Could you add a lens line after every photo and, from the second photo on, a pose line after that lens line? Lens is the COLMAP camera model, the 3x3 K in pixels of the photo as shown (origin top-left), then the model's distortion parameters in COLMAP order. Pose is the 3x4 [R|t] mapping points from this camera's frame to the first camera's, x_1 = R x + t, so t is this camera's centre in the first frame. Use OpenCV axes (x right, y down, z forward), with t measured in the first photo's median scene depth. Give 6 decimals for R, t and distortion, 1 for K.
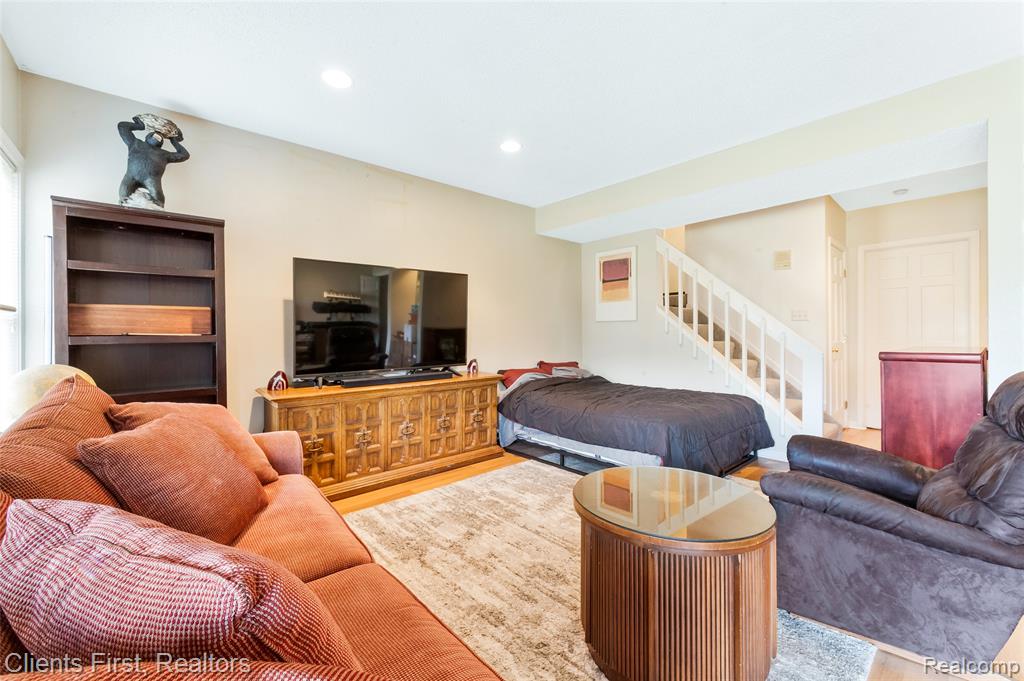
lens RADIAL K [[410.9, 0, 512.0], [0, 410.9, 340.5], [0, 0, 1]] dist [0.010936, 0.000089]
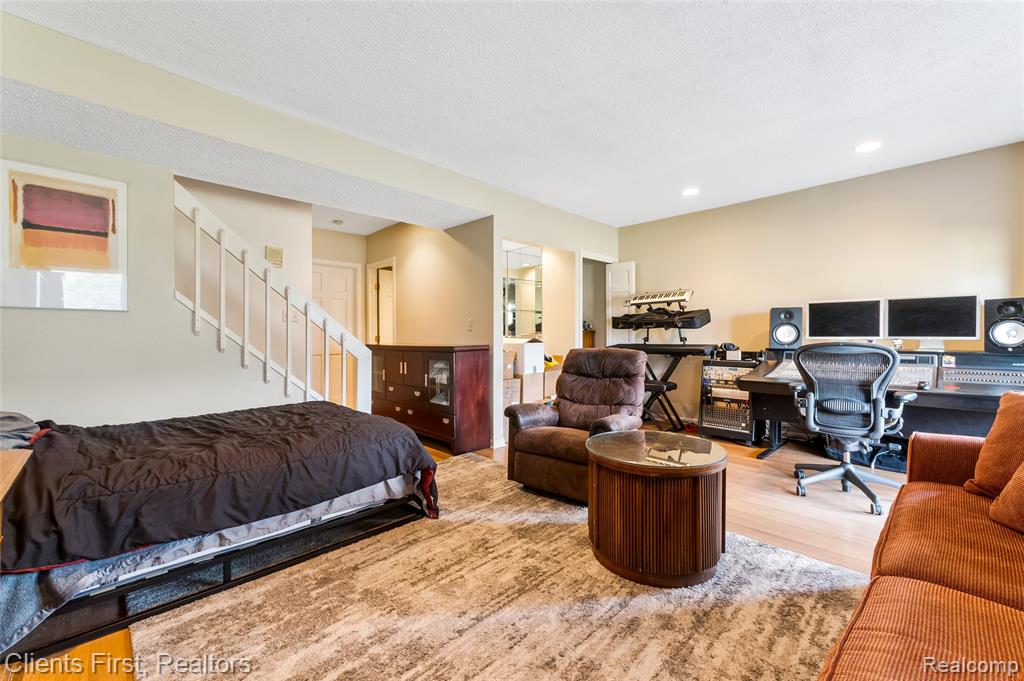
lens RADIAL K [[419.9, 0, 514.8], [0, 419.9, 333.0], [0, 0, 1]] dist [0.005510, -0.000290]
pose [[-0.055219, 0.009375, 0.998430, -0.528725], [0.016259, 0.999832, -0.008489, -0.005092], [-0.998342, 0.015765, -0.055362, 0.788291]]
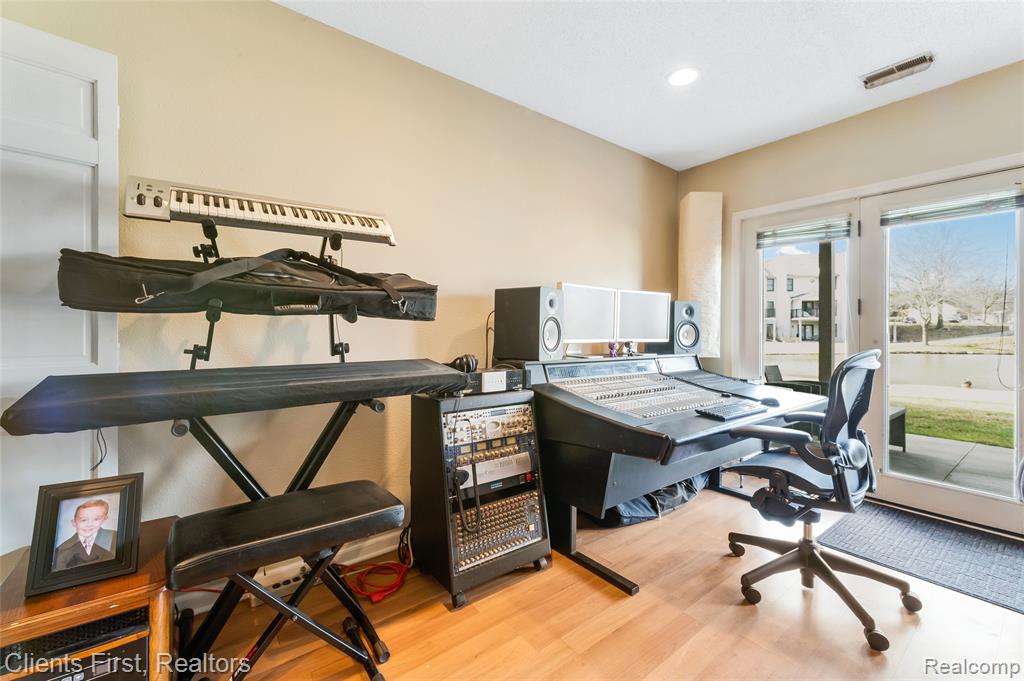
lens RADIAL K [[422.1, 0, 509.6], [0, 422.1, 323.5], [0, 0, 1]] dist [0.000506, 0.000214]
pose [[-0.997888, 0.006989, 0.064573, 0.839537], [0.006677, 0.999965, -0.005034, -0.014921], [-0.064606, -0.004592, -0.997900, 0.612934]]
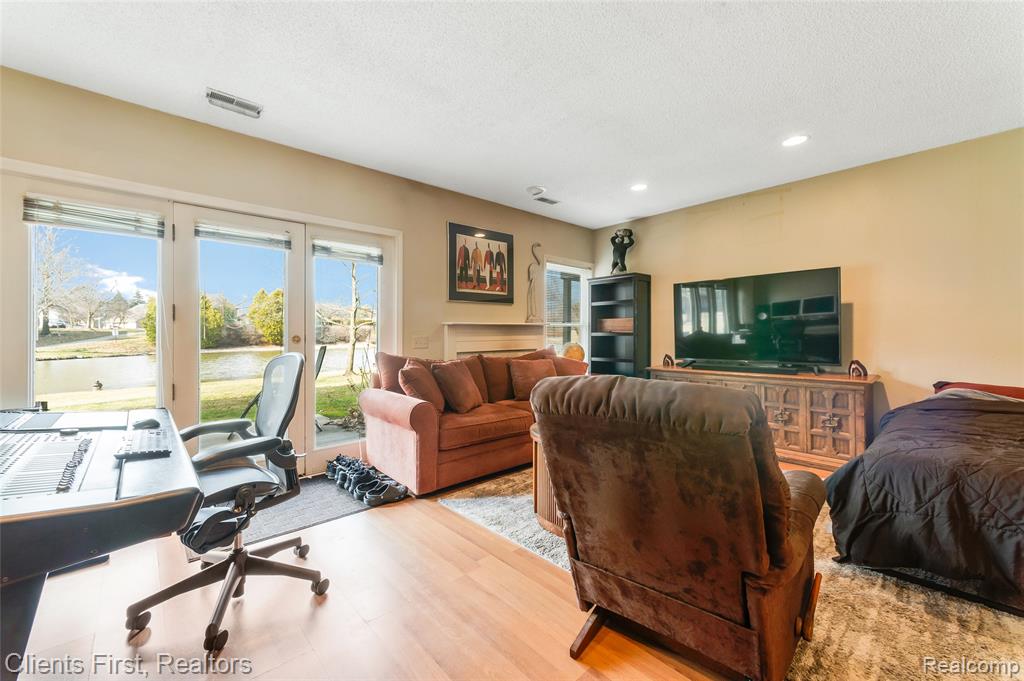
lens RADIAL K [[413.3, 0, 512.1], [0, 413.3, 333.3], [0, 0, 1]] dist [0.000990, 0.000355]
pose [[0.024624, 0.005346, -0.999682, 1.055476], [-0.007409, 0.999959, 0.005165, -0.014413], [0.999669, 0.007280, 0.024663, 0.336831]]
